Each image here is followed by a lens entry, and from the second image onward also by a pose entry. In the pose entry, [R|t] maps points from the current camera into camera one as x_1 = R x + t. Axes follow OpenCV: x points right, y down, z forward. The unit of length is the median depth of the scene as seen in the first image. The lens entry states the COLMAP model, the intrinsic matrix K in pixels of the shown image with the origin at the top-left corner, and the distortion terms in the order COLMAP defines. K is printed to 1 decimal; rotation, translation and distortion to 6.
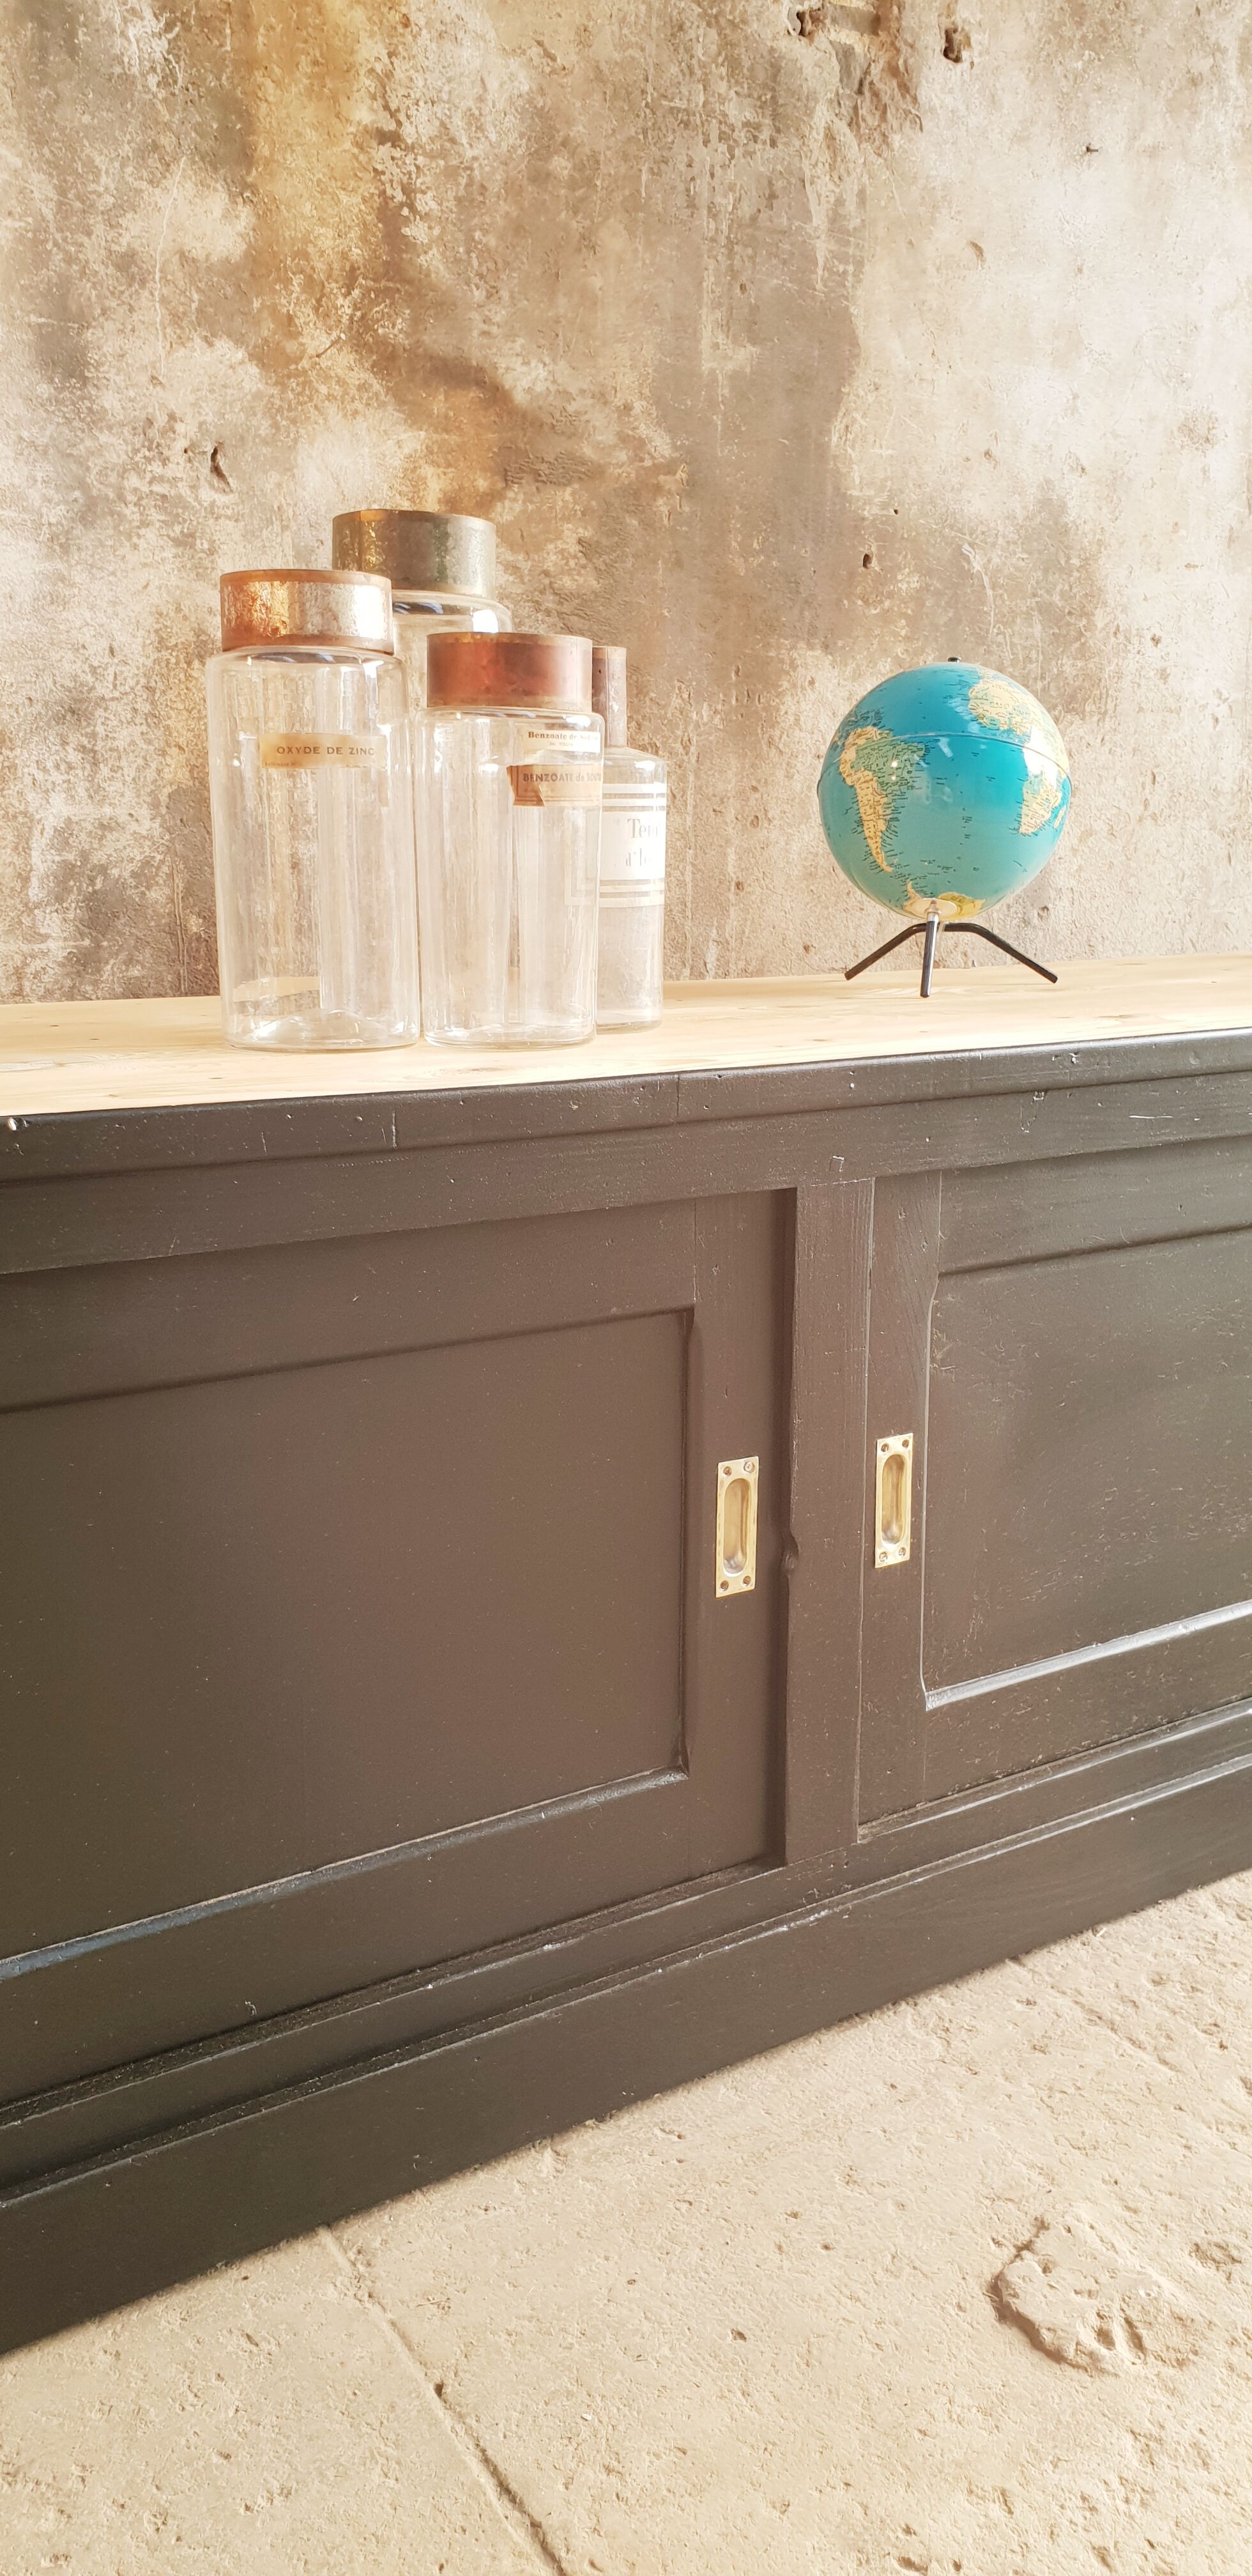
lens RADIAL K [[2066.3, 0, 668.5], [0, 2066.3, 1294.7], [0, 0, 1]] dist [-0.041239, 0.119182]
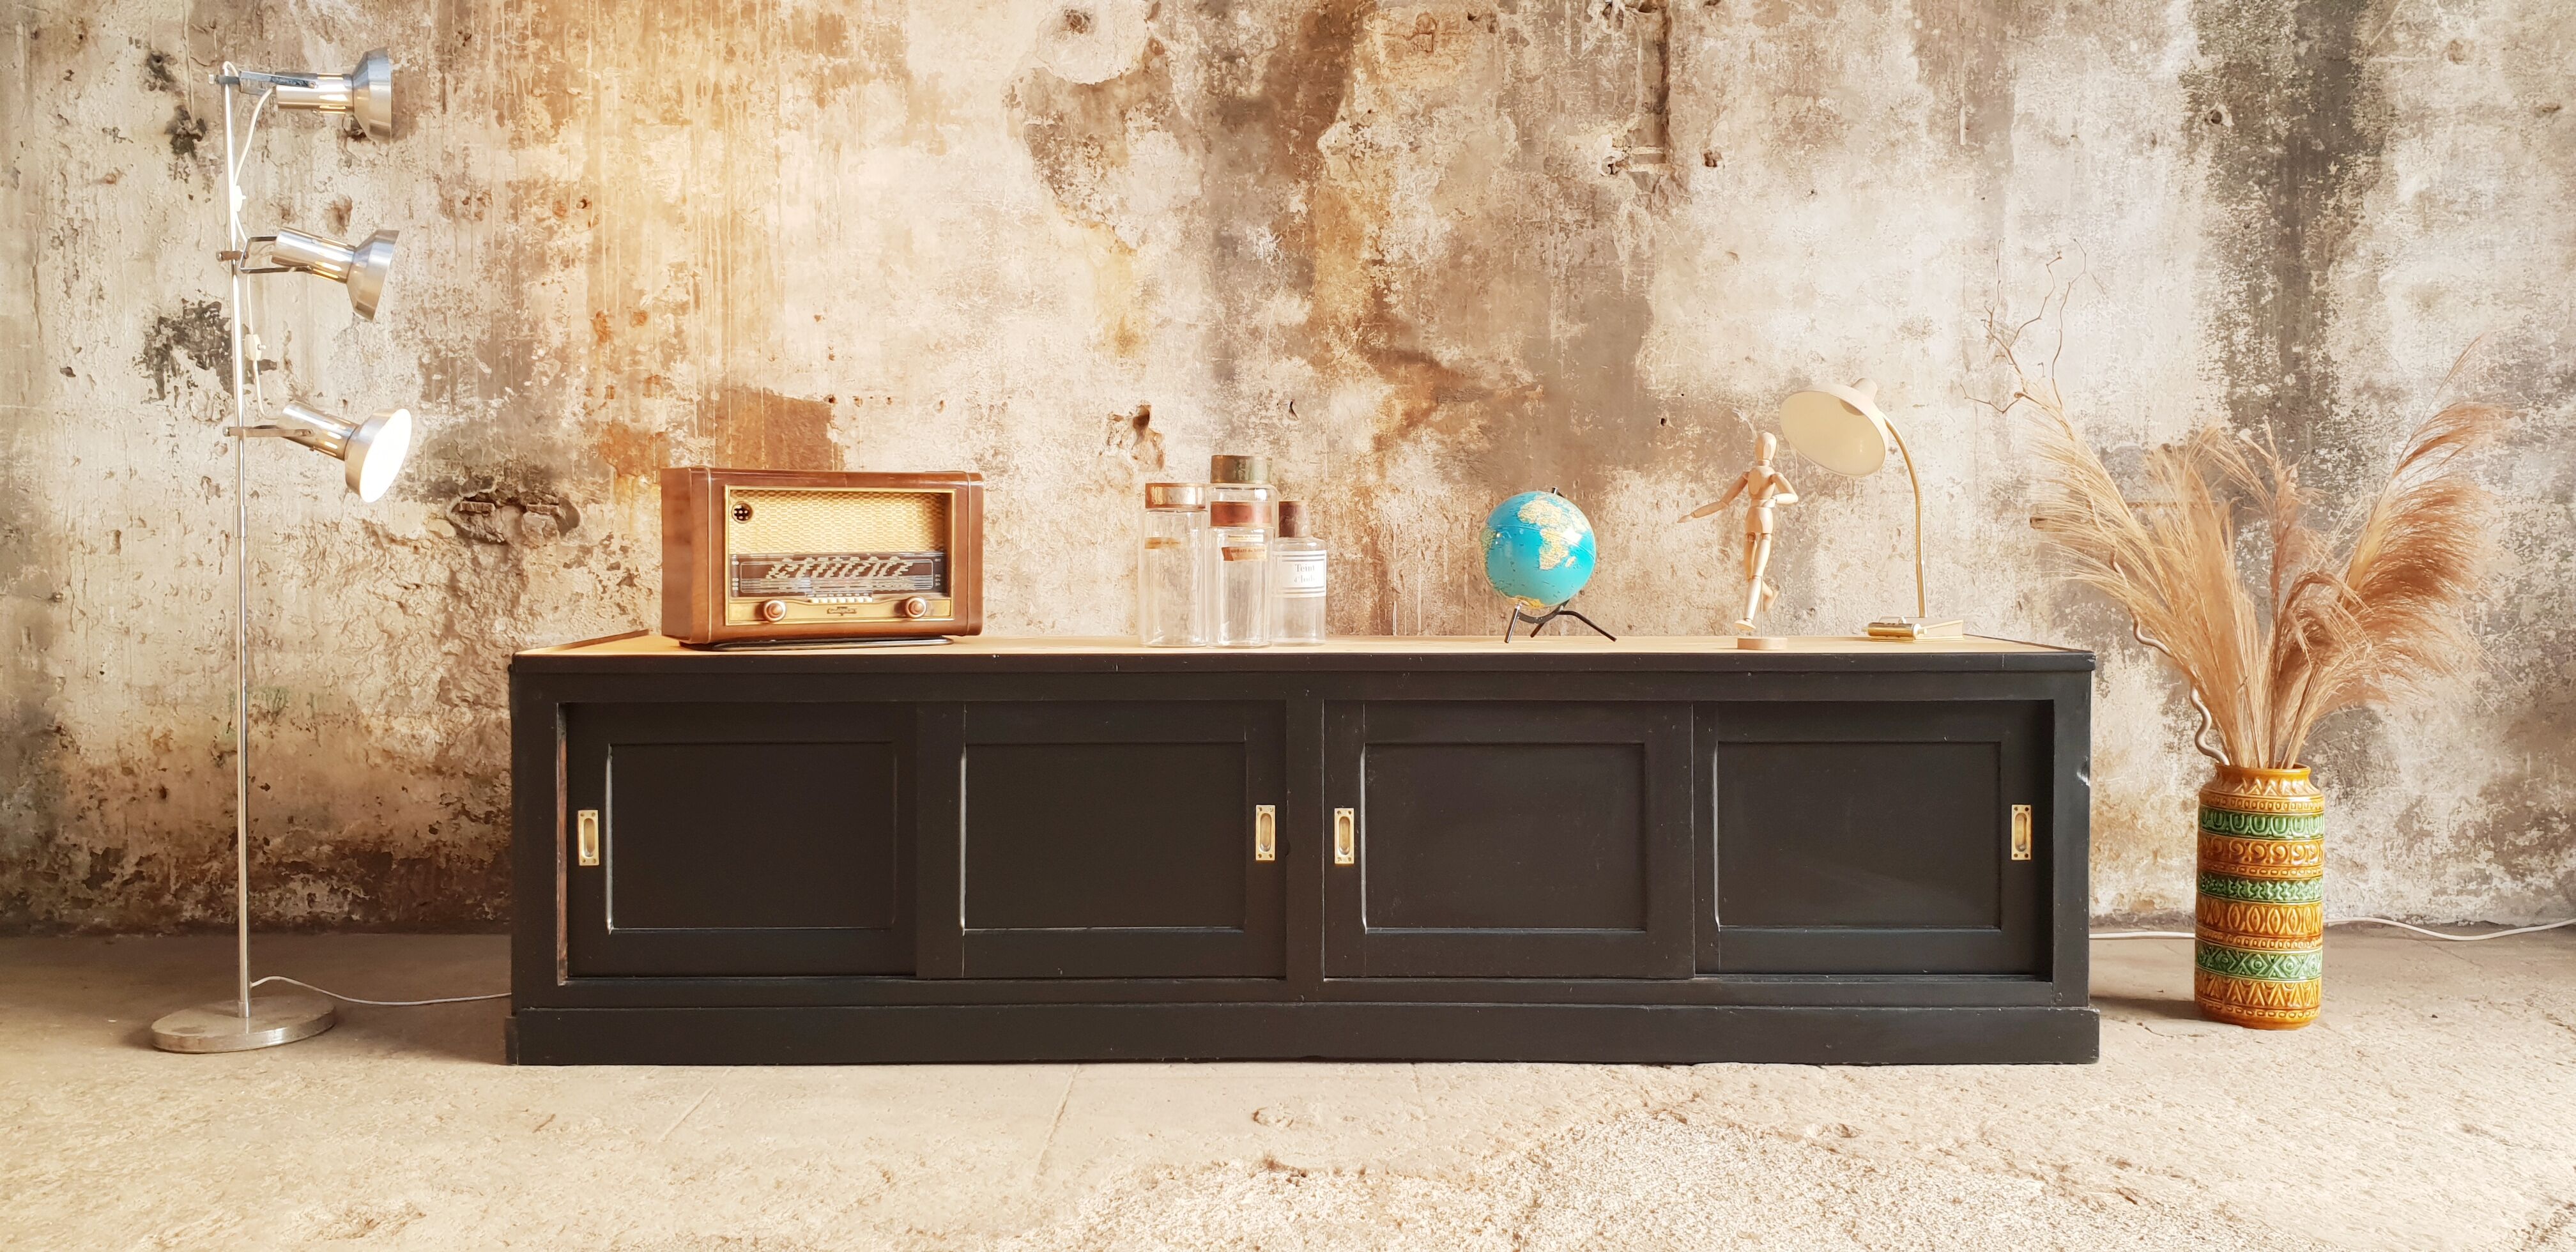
lens RADIAL K [[2072.0, 0, 1299.5], [0, 2072.0, 591.8], [0, 0, 1]] dist [0.308448, -0.936522]
pose [[0.836885, 0.007980, -0.547321, 0.996389], [-0.117200, 0.979318, -0.164928, 0.161103], [0.534685, 0.202172, 0.820511, -0.790392]]
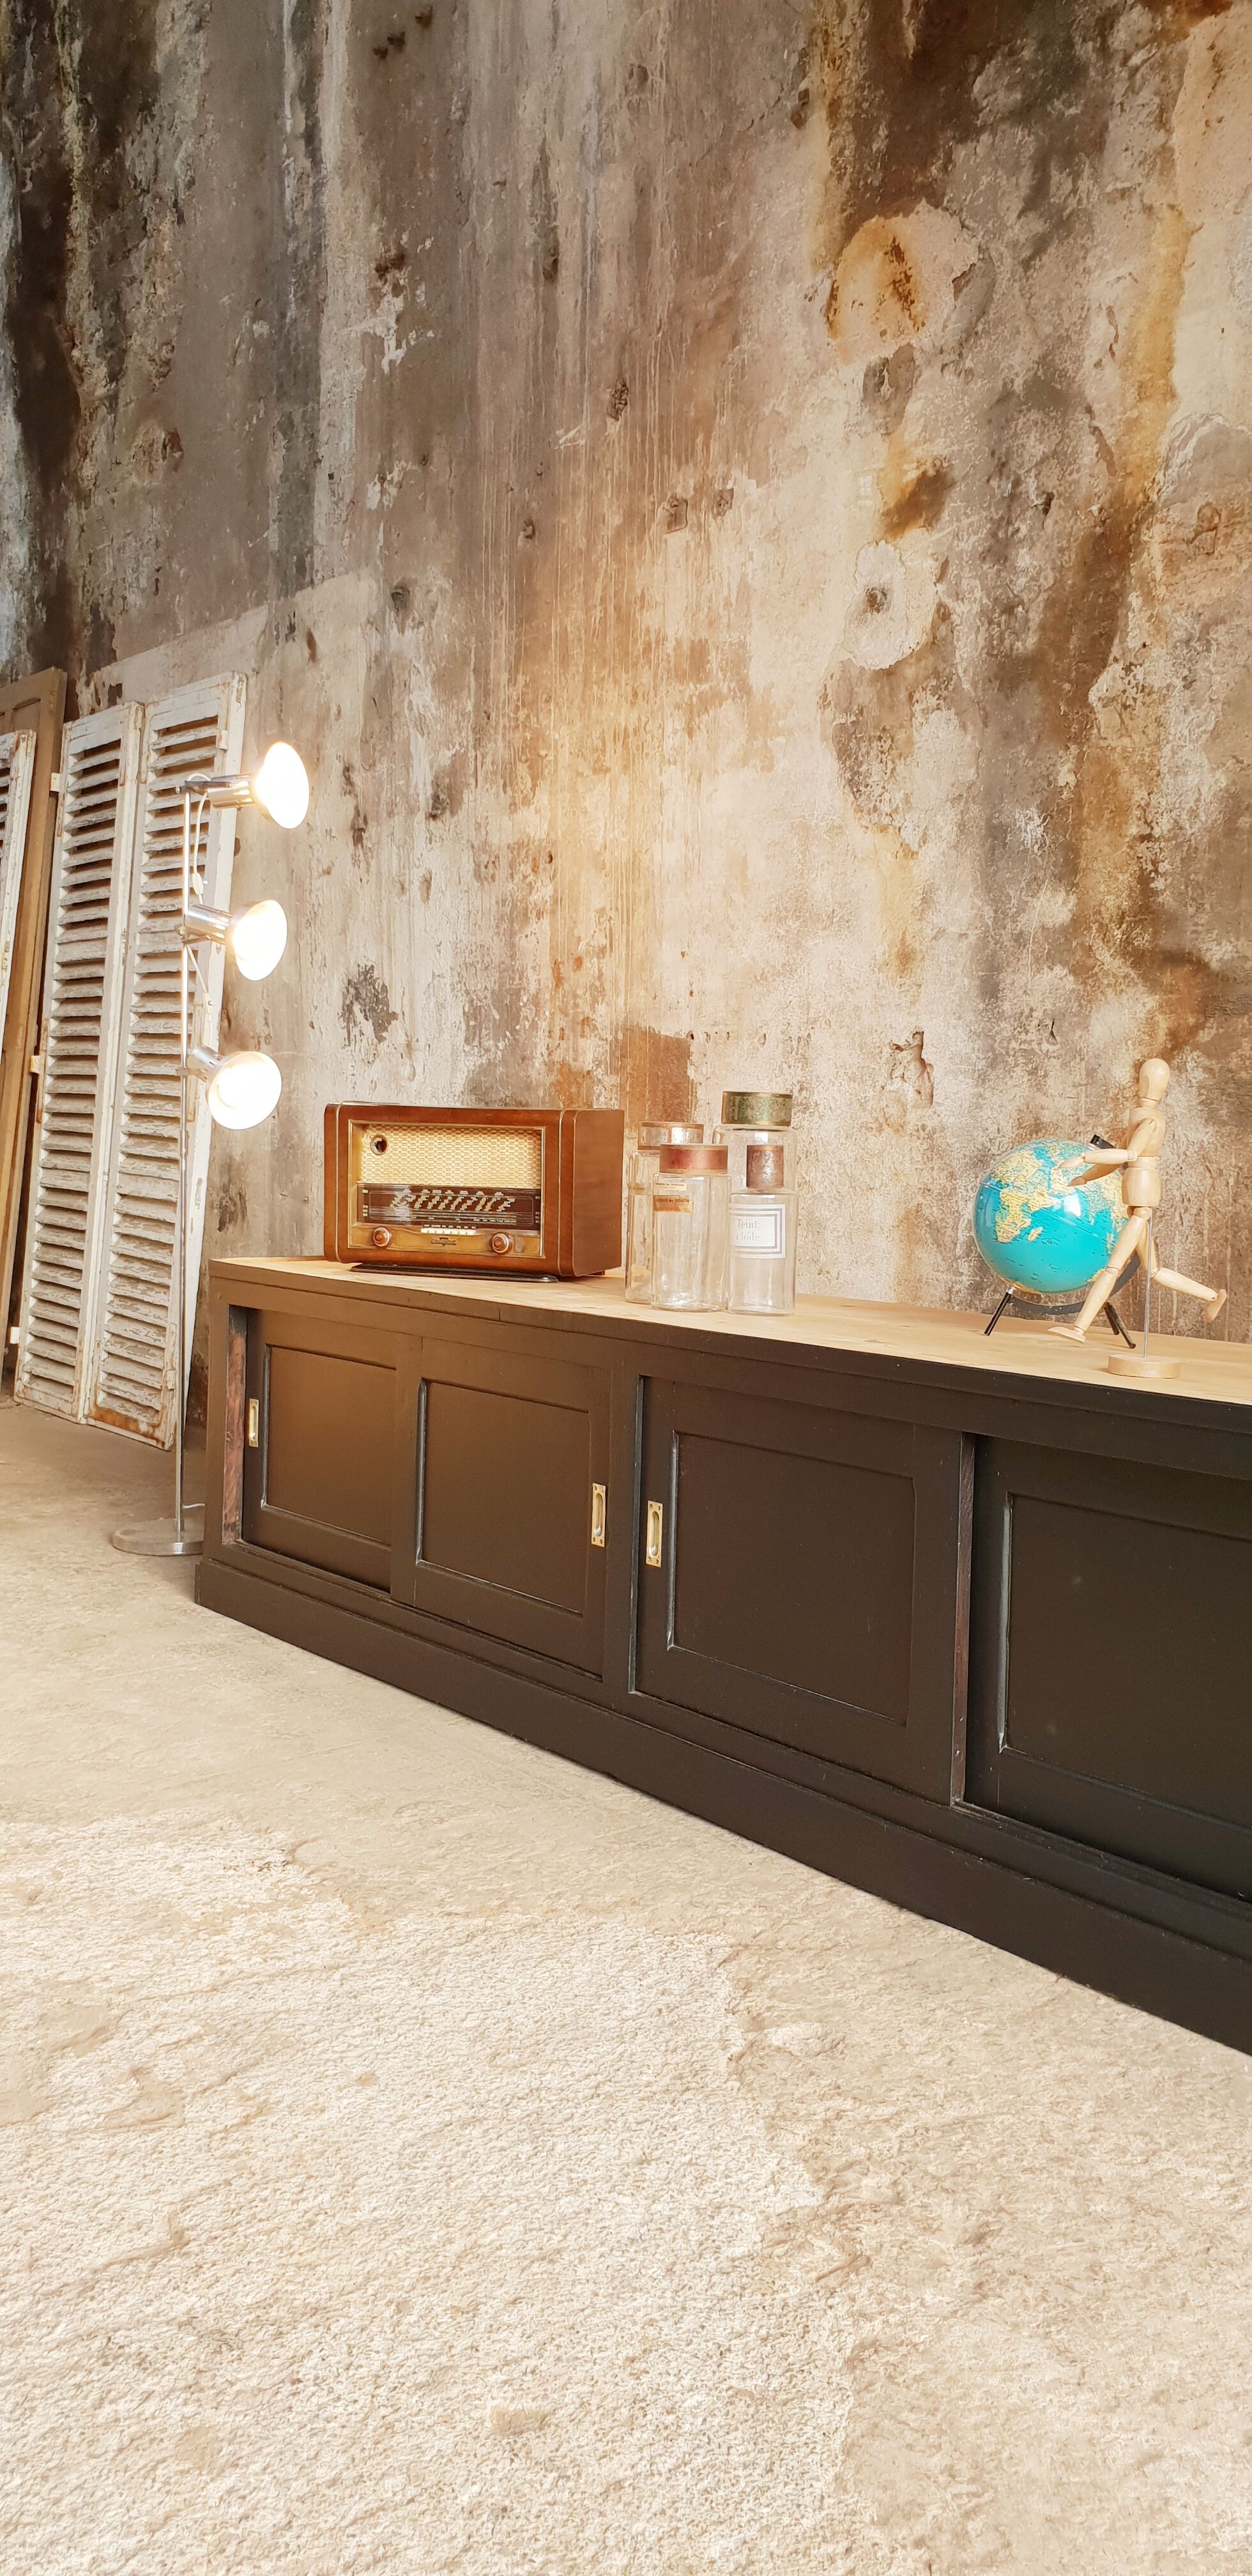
lens RADIAL K [[2072.0, 0, 618.3], [0, 2072.0, 1286.6], [0, 0, 1]] dist [0.308448, -0.936522]
pose [[0.087672, 0.071350, -0.993591, 1.564255], [-0.247128, 0.967808, 0.047693, -0.169743], [0.965009, 0.241363, 0.102482, 0.473254]]
